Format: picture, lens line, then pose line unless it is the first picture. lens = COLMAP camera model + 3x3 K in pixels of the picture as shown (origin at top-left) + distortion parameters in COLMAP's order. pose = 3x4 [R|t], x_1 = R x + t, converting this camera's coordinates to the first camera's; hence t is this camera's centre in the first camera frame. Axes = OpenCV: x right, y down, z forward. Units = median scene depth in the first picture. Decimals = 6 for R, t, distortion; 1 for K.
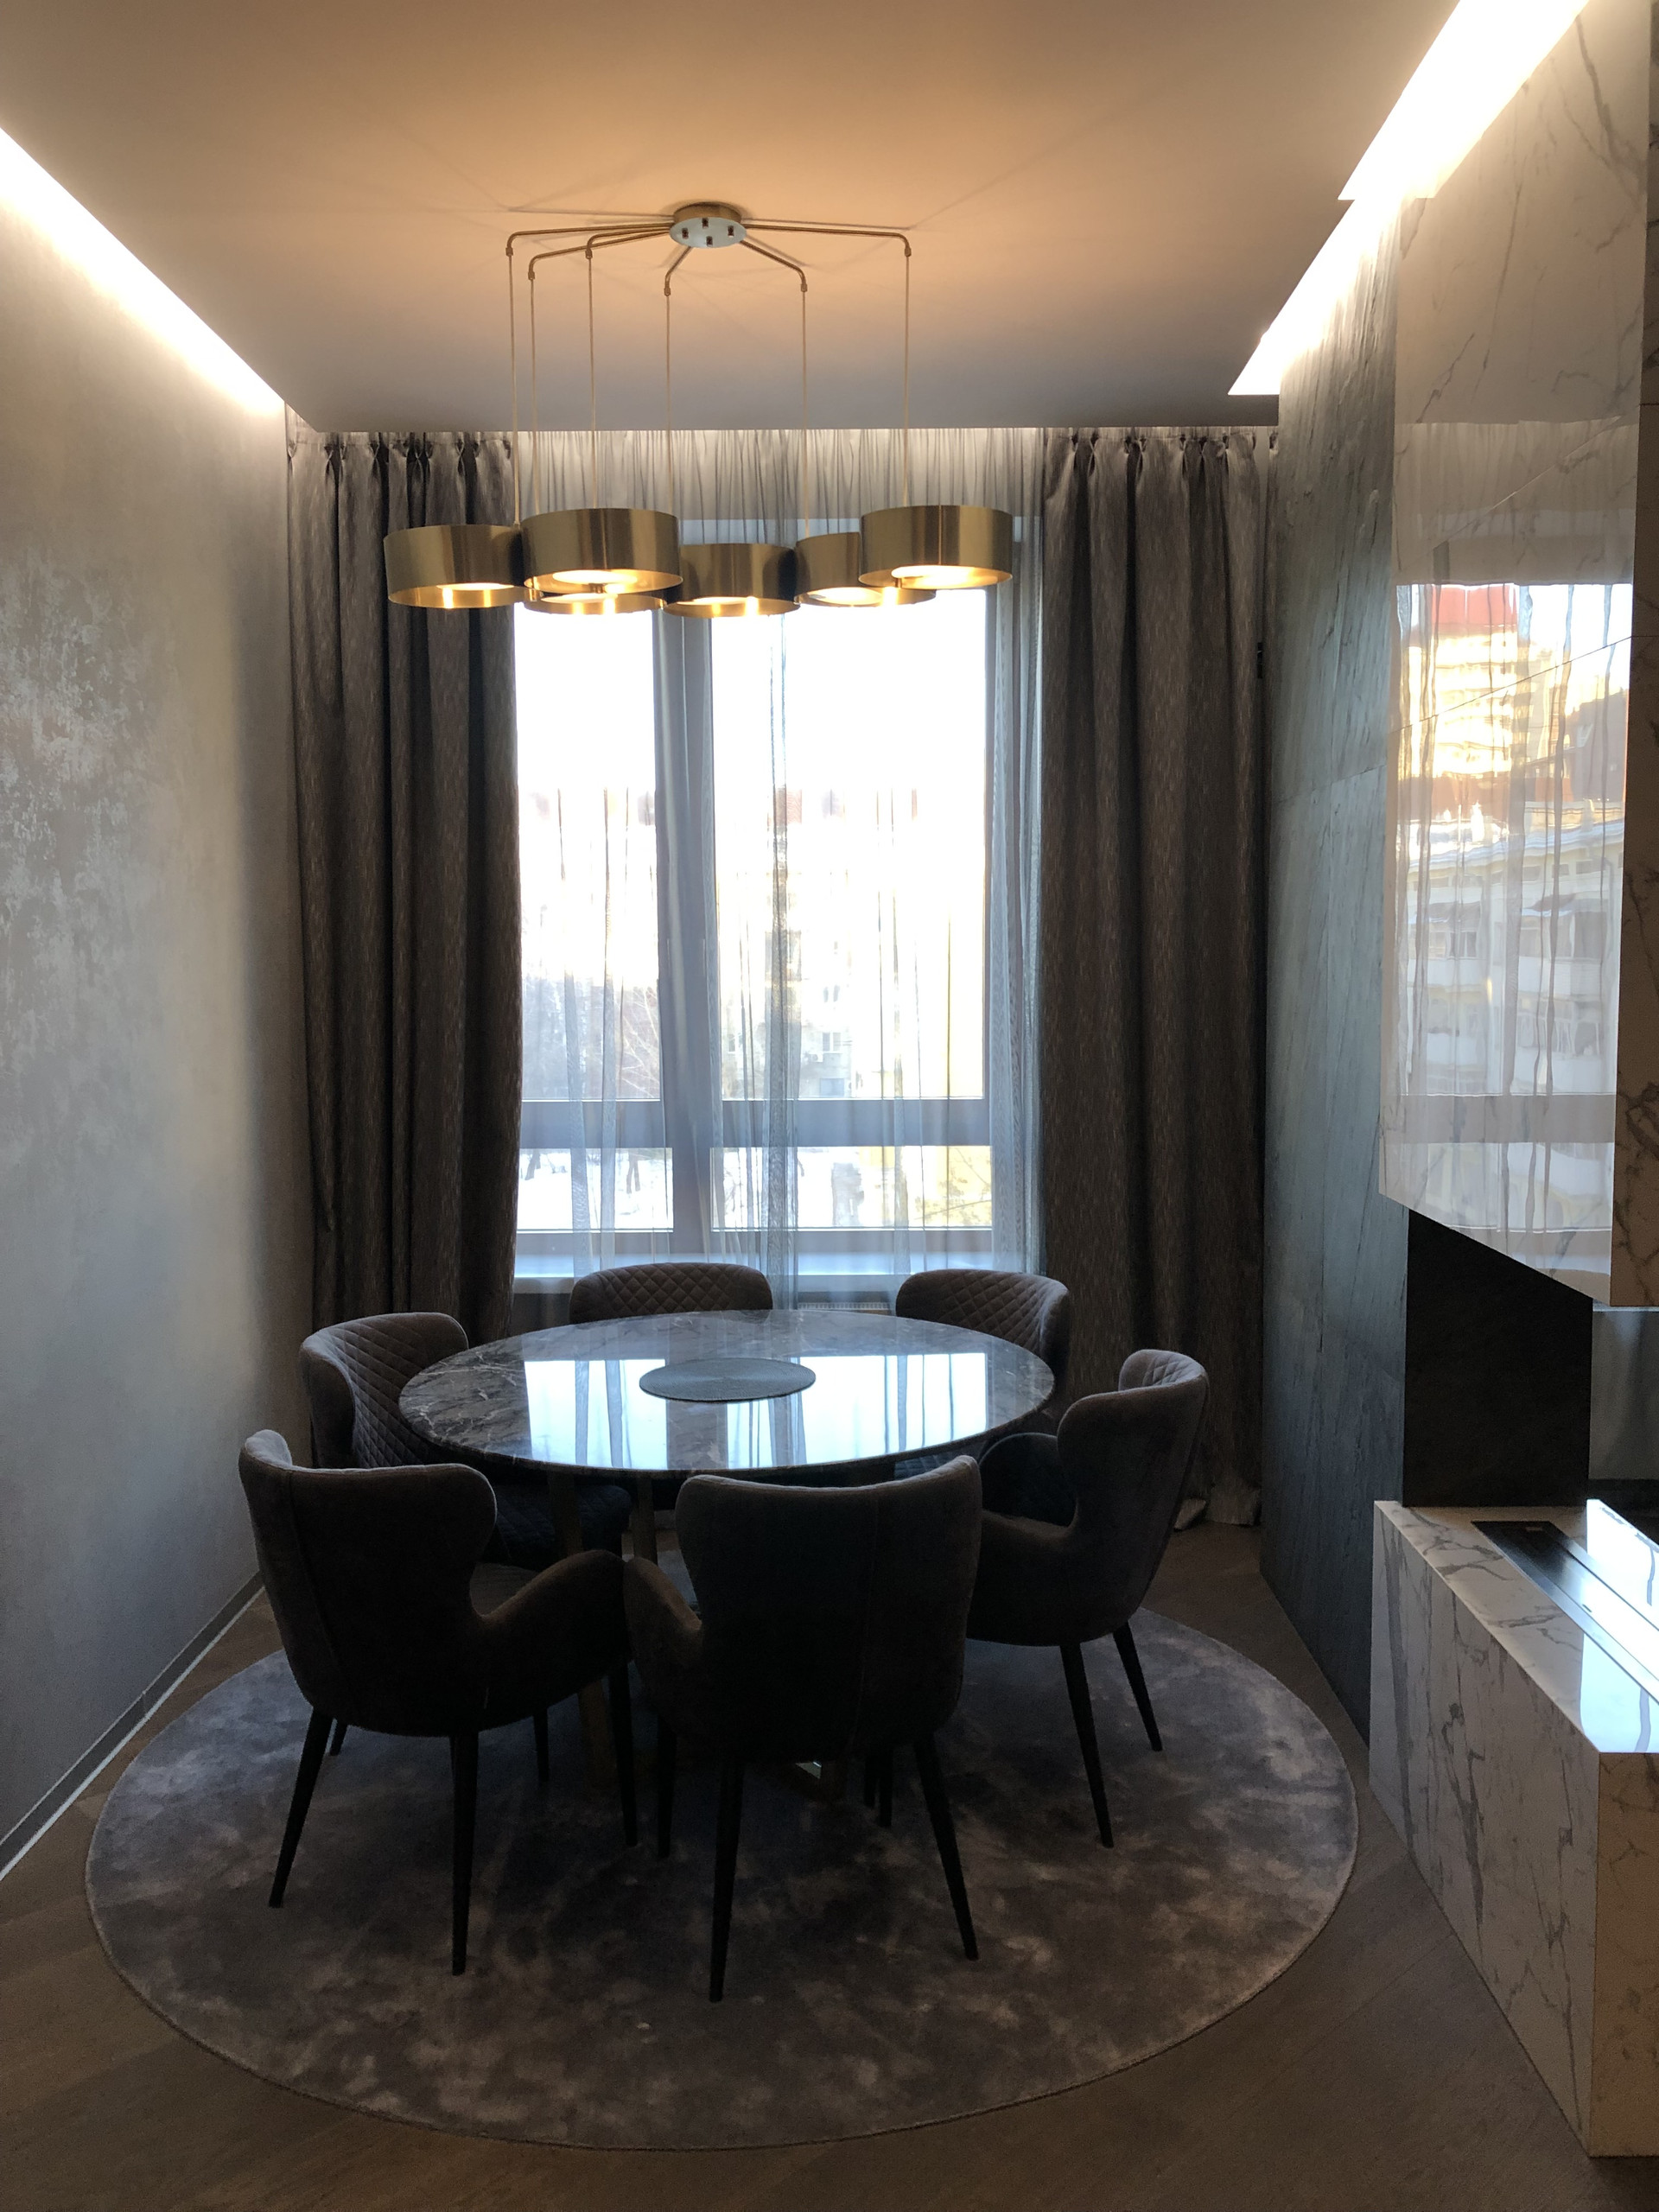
lens RADIAL K [[1806.6, 0, 829.5], [0, 1806.6, 1106.0], [0, 0, 1]] dist [0.041330, -0.038138]
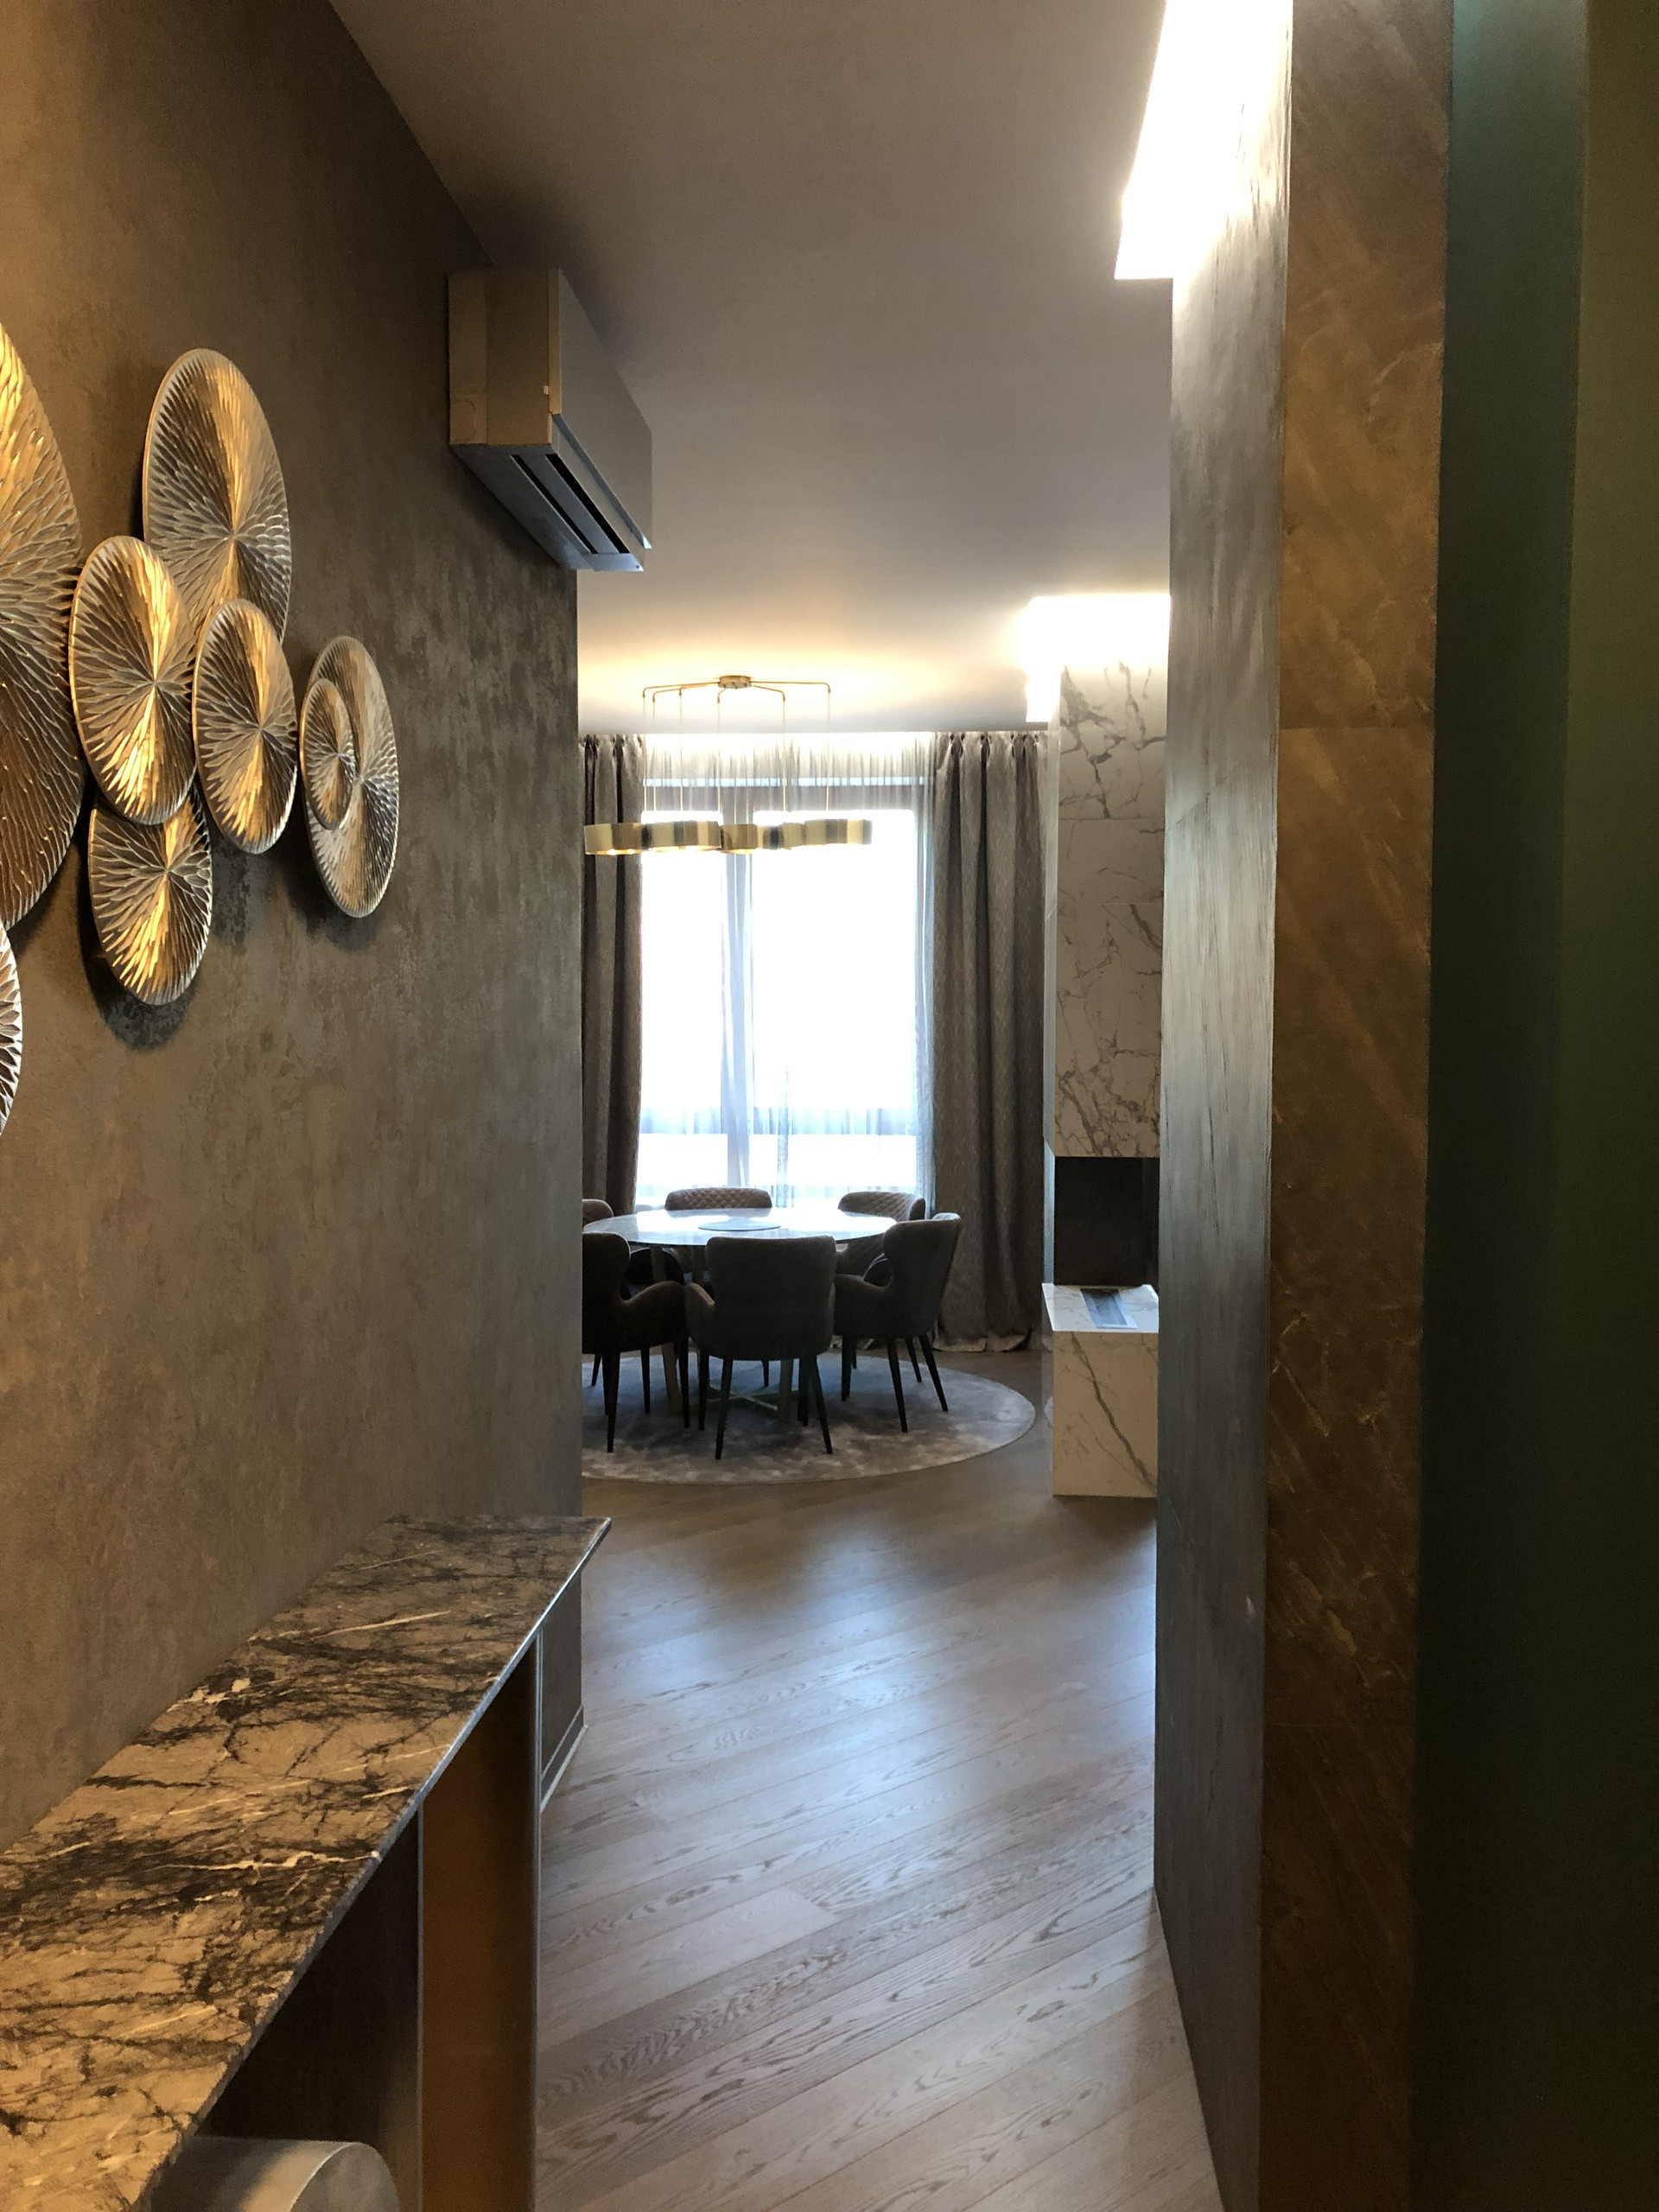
lens RADIAL K [[1806.6, 0, 829.5], [0, 1806.6, 1106.0], [0, 0, 1]] dist [0.041330, -0.038138]
pose [[0.997786, 0.008569, -0.065955, 0.135886], [-0.011188, 0.999160, -0.039435, 0.070337], [0.065562, 0.040086, 0.997043, -0.786433]]
